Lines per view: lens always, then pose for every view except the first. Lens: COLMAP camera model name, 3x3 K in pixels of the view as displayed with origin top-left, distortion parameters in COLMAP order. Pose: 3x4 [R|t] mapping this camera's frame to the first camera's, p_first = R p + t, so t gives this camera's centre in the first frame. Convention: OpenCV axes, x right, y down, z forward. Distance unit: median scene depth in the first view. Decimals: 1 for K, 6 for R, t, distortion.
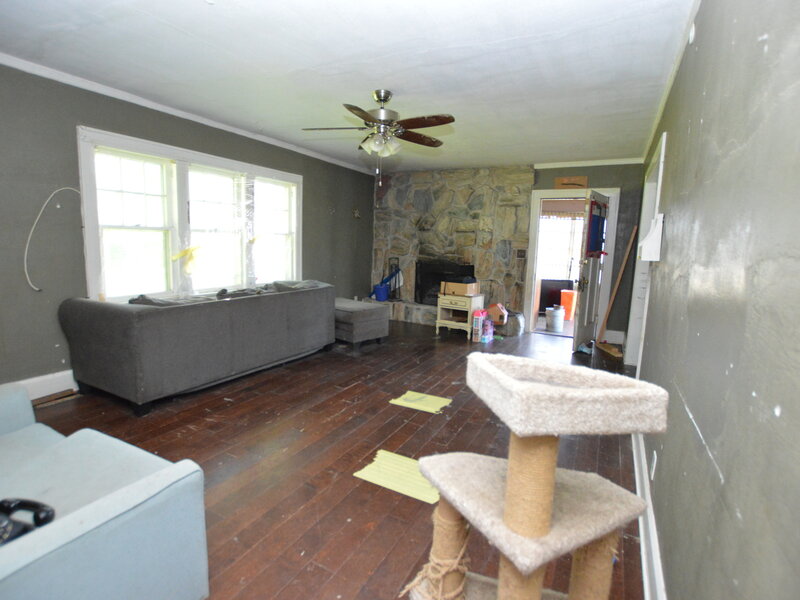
lens RADIAL K [[398.7, 0, 400.0], [0, 398.7, 300.0], [0, 0, 1]] dist [-0.036348, -0.000257]
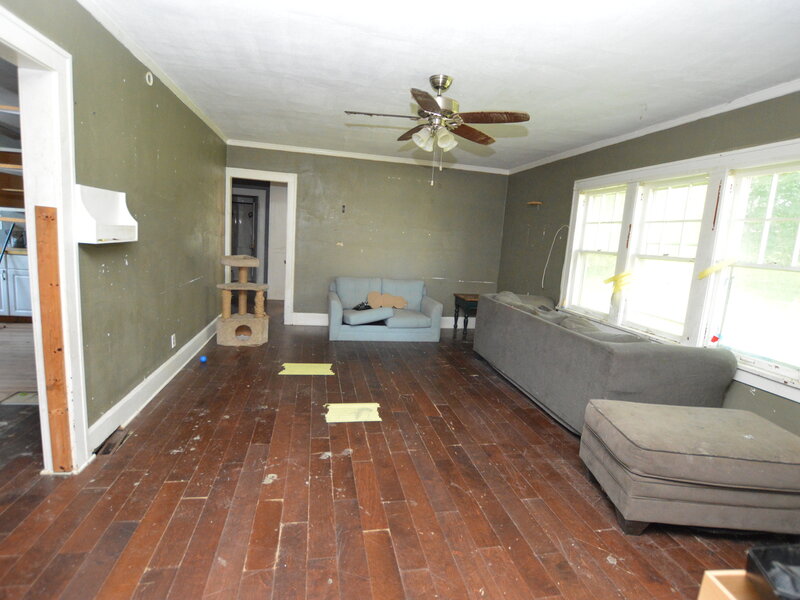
lens RADIAL K [[398.7, 0, 400.0], [0, 398.7, 300.0], [0, 0, 1]] dist [-0.036348, -0.000257]
pose [[-0.767362, 0.016665, -0.640998, 0.568640], [-0.178626, 0.954534, 0.238657, -0.245006], [0.615832, 0.297635, -0.729496, 1.671993]]
